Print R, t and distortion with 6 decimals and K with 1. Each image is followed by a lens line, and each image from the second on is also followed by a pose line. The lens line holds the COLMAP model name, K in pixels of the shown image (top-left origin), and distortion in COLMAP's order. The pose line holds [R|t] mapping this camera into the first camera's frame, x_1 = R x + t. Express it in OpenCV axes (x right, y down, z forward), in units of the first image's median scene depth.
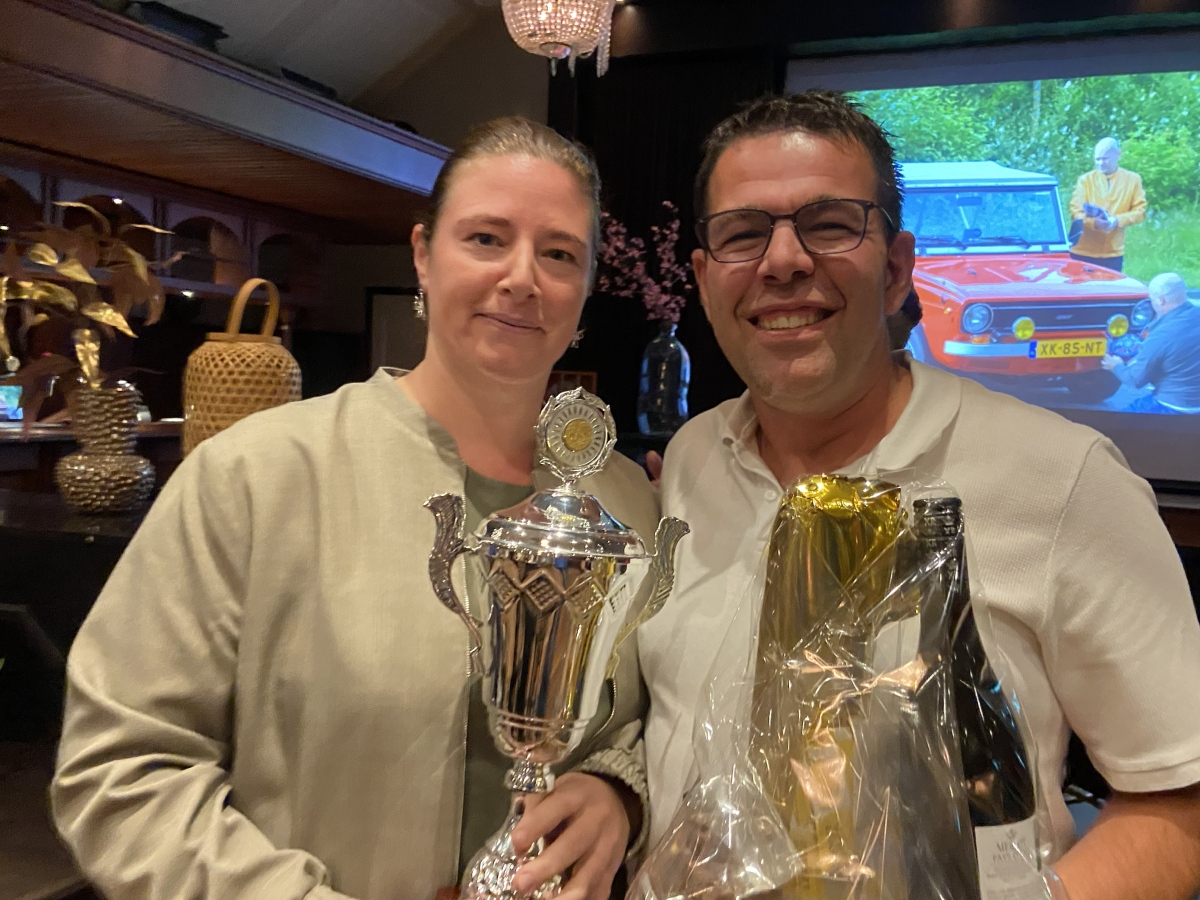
lens RADIAL K [[1126.2, 0, 597.6], [0, 1126.2, 457.0], [0, 0, 1]] dist [0.120833, -0.179040]
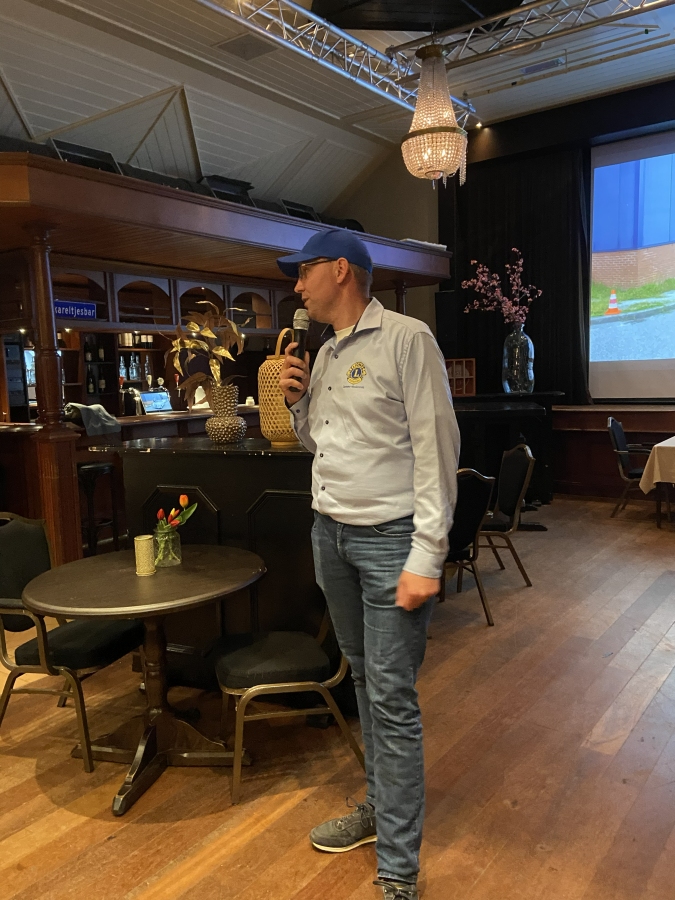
lens RADIAL K [[729.2, 0, 320.9], [0, 729.2, 465.7], [0, 0, 1]] dist [0.057612, -0.000065]
pose [[0.970411, -0.054229, -0.235289, 0.036822], [0.068392, 0.996279, 0.052449, 0.016728], [0.231569, -0.066989, 0.970509, -0.170352]]
